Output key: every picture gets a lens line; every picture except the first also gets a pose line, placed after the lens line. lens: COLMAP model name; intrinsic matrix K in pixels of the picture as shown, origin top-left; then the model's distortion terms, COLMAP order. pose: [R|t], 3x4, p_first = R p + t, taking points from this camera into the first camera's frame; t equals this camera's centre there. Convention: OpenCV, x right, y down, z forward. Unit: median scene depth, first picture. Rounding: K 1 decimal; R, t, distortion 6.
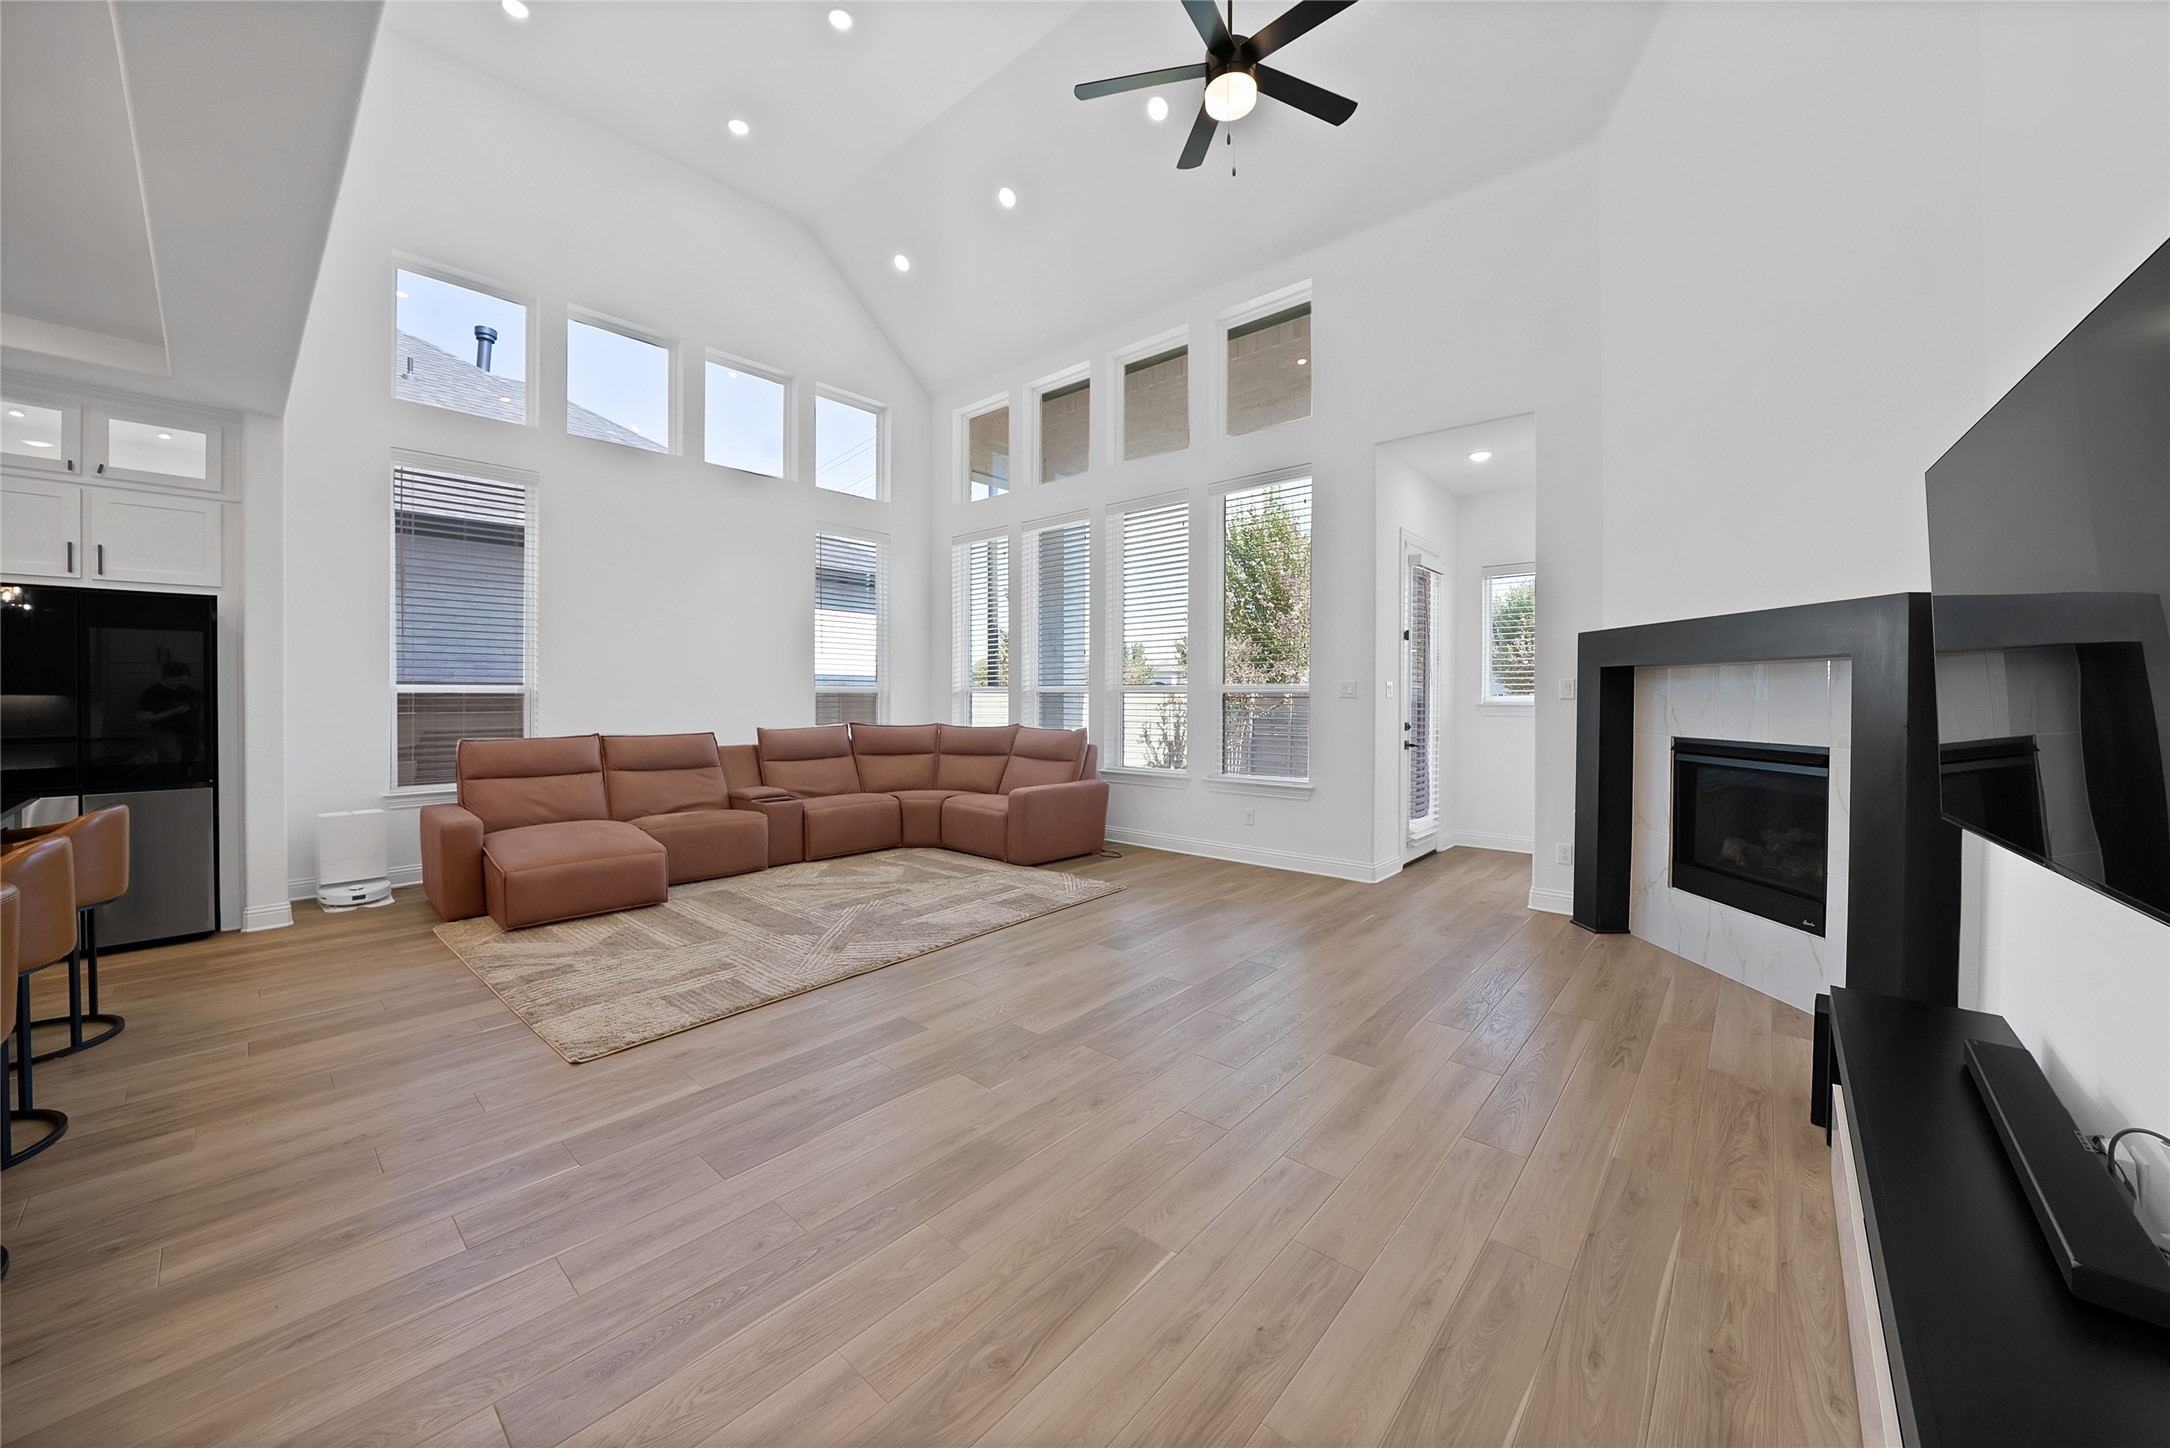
lens RADIAL K [[777.7, 0, 1073.2], [0, 777.7, 699.0], [0, 0, 1]] dist [-0.015505, 0.000070]
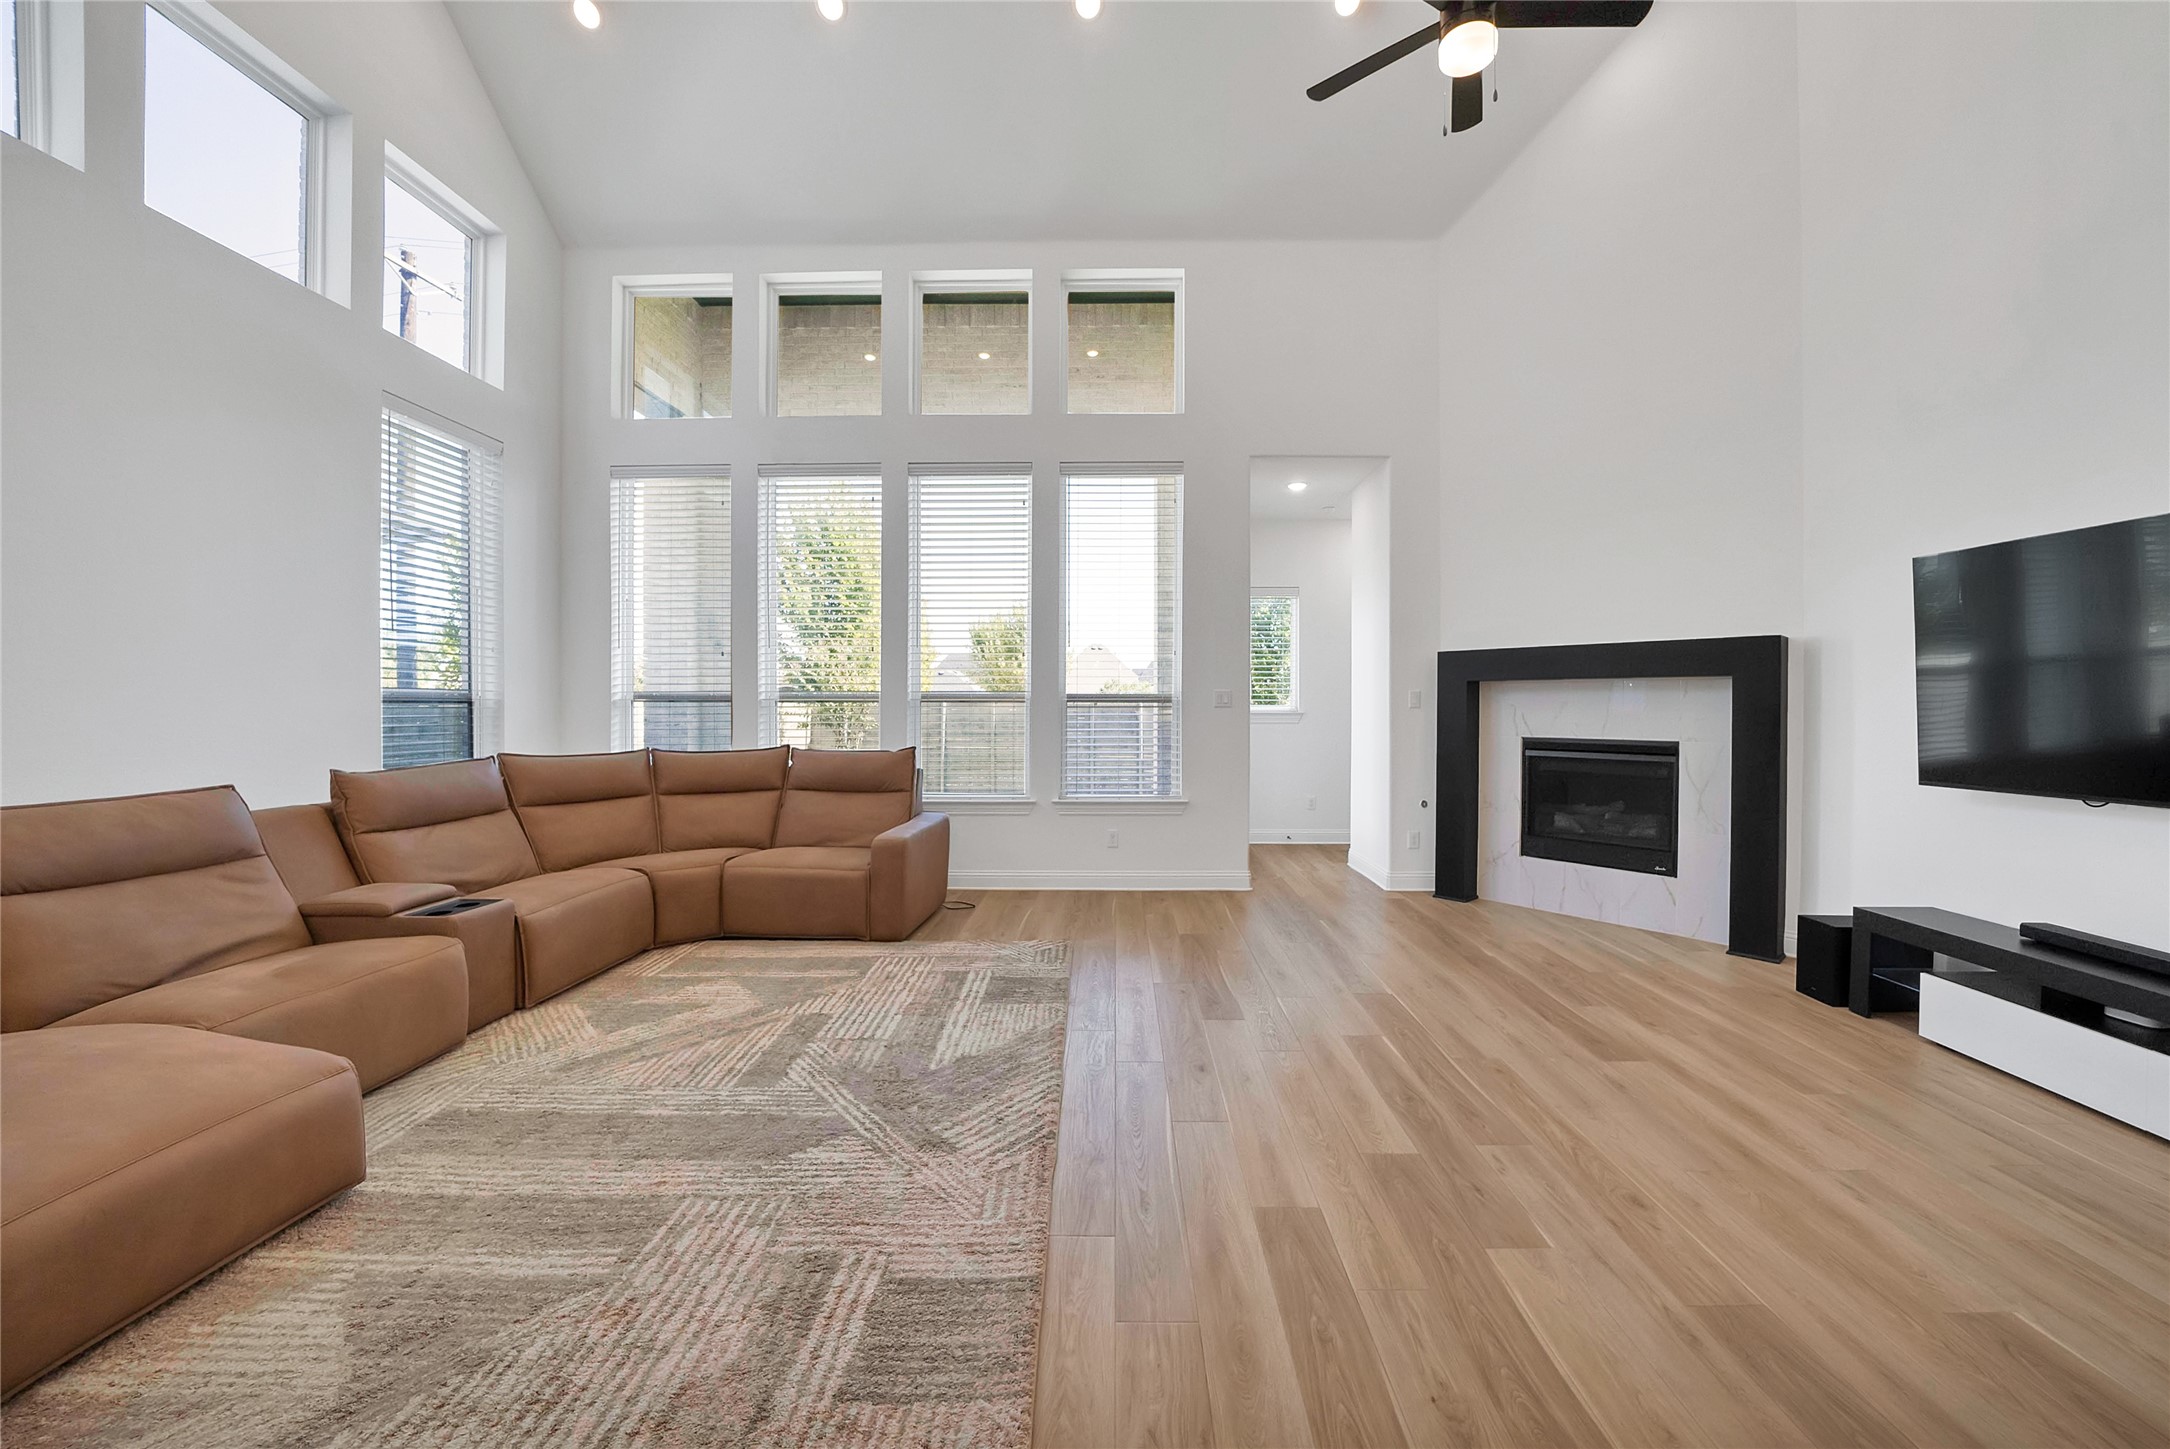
lens RADIAL K [[788.1, 0, 1101.7], [0, 788.1, 710.9], [0, 0, 1]] dist [-0.017462, 0.000265]
pose [[0.756979, -0.007326, 0.653399, -0.516374], [0.004567, 0.999972, 0.005921, -0.004141], [-0.653424, -0.001498, 0.756991, 0.417561]]
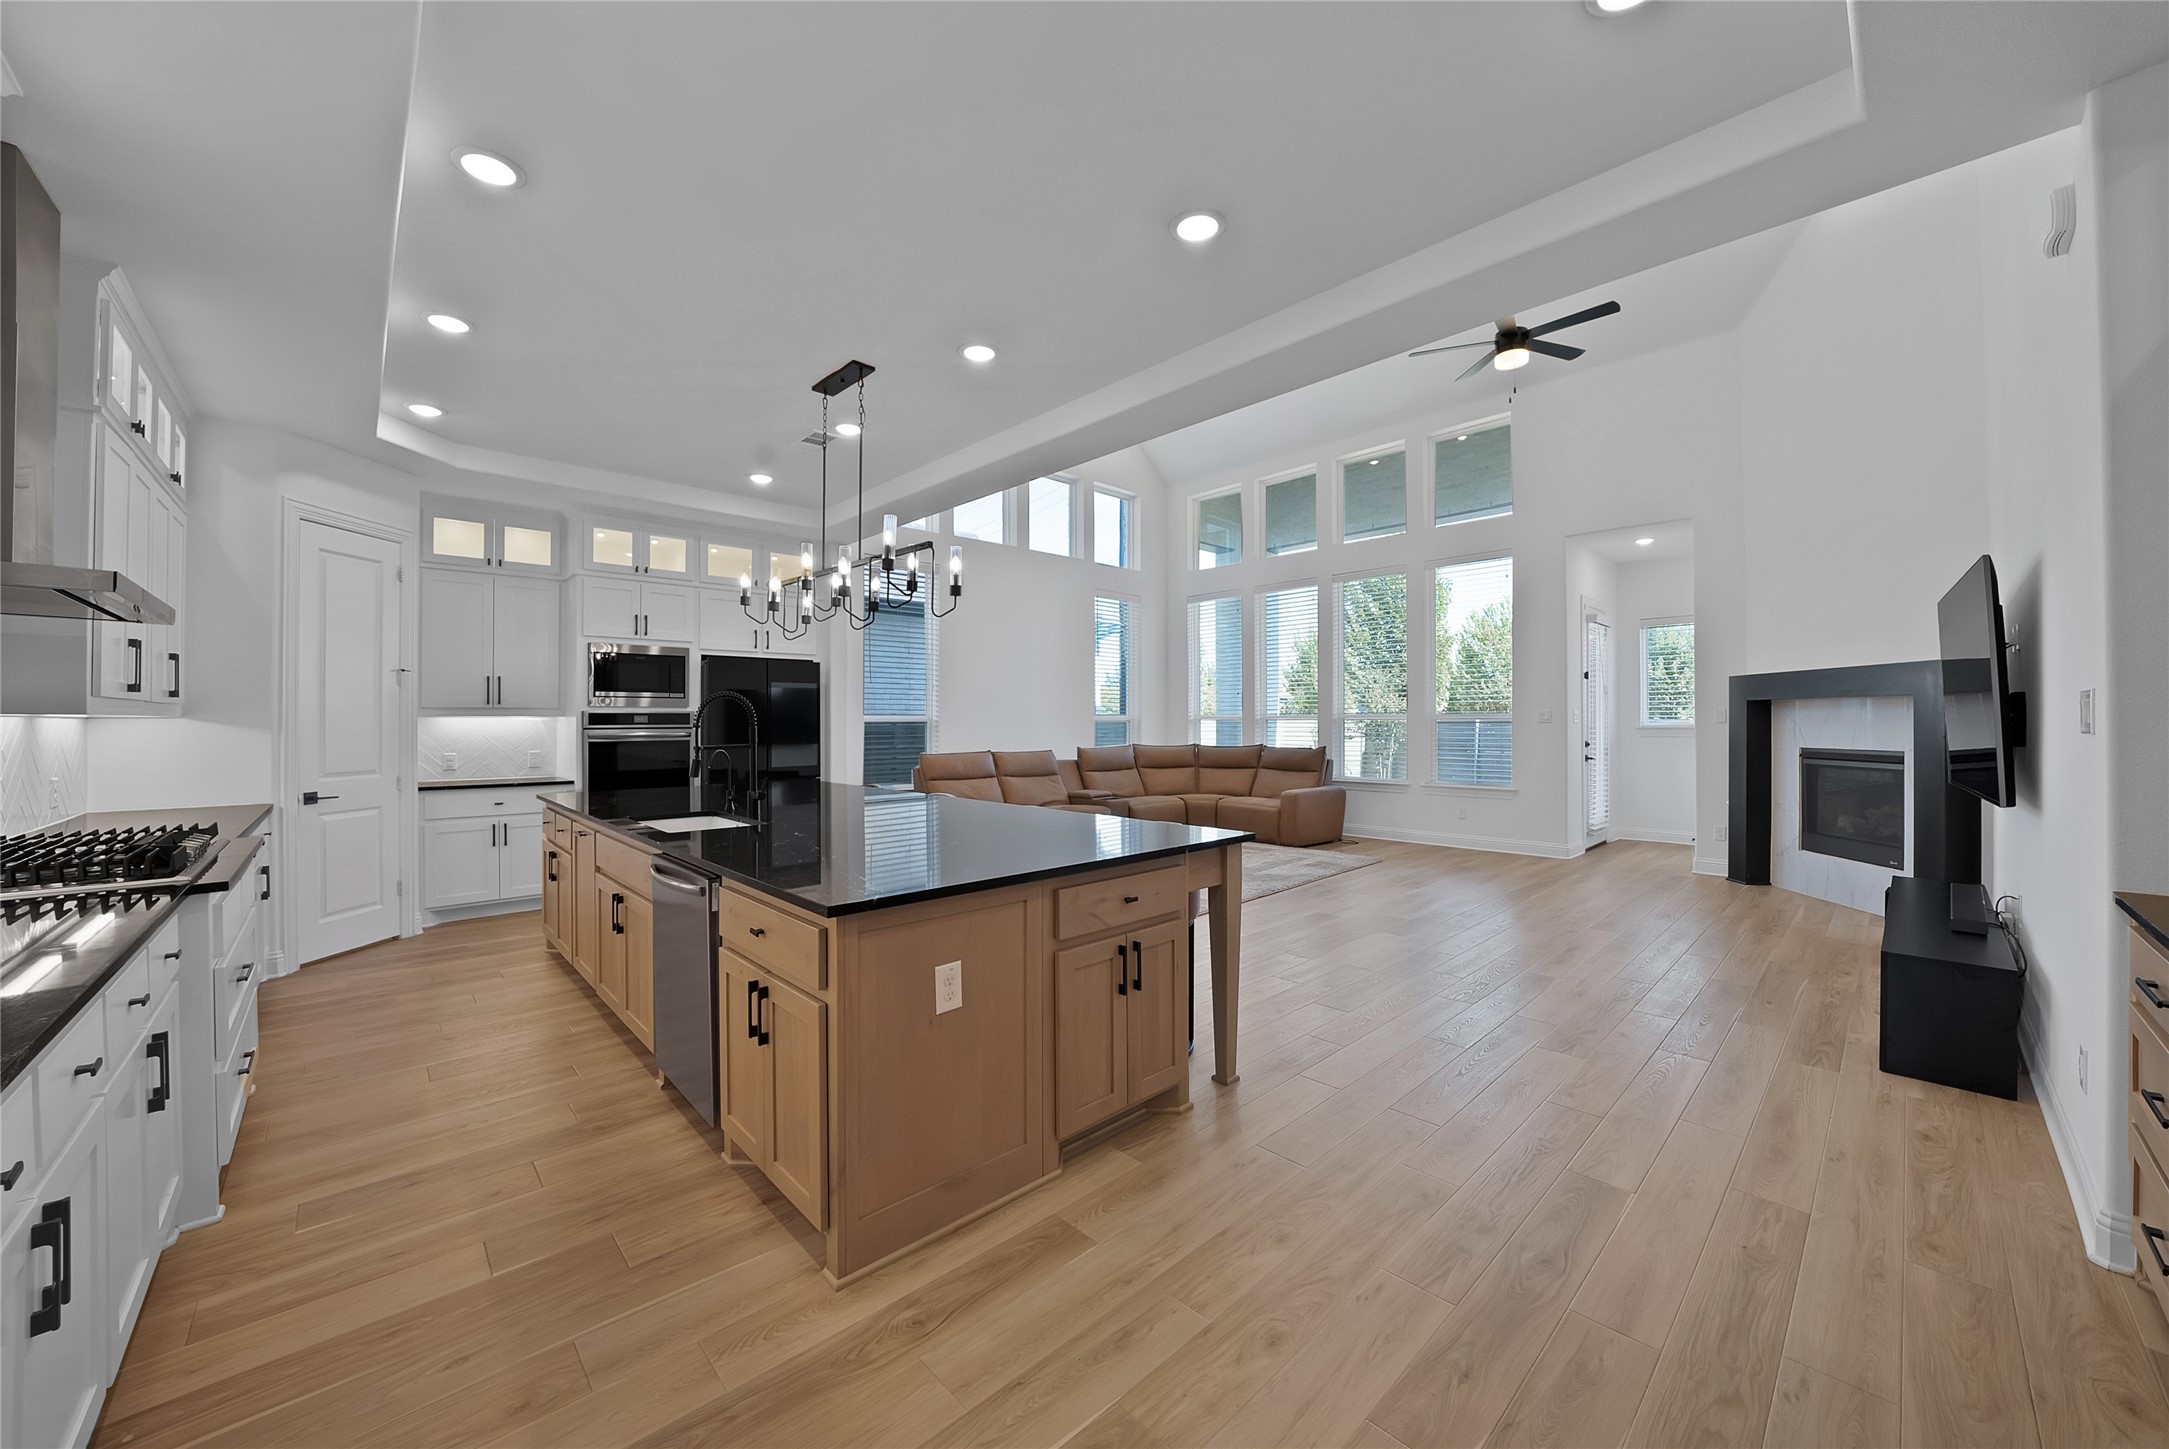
lens RADIAL K [[787.9, 0, 1076.2], [0, 787.9, 718.1], [0, 0, 1]] dist [-0.019283, 0.000082]
pose [[0.995689, -0.005774, -0.092570, -0.408434], [0.004859, 0.999937, -0.010110, 0.000537], [0.092622, 0.009616, 0.995655, -0.531702]]
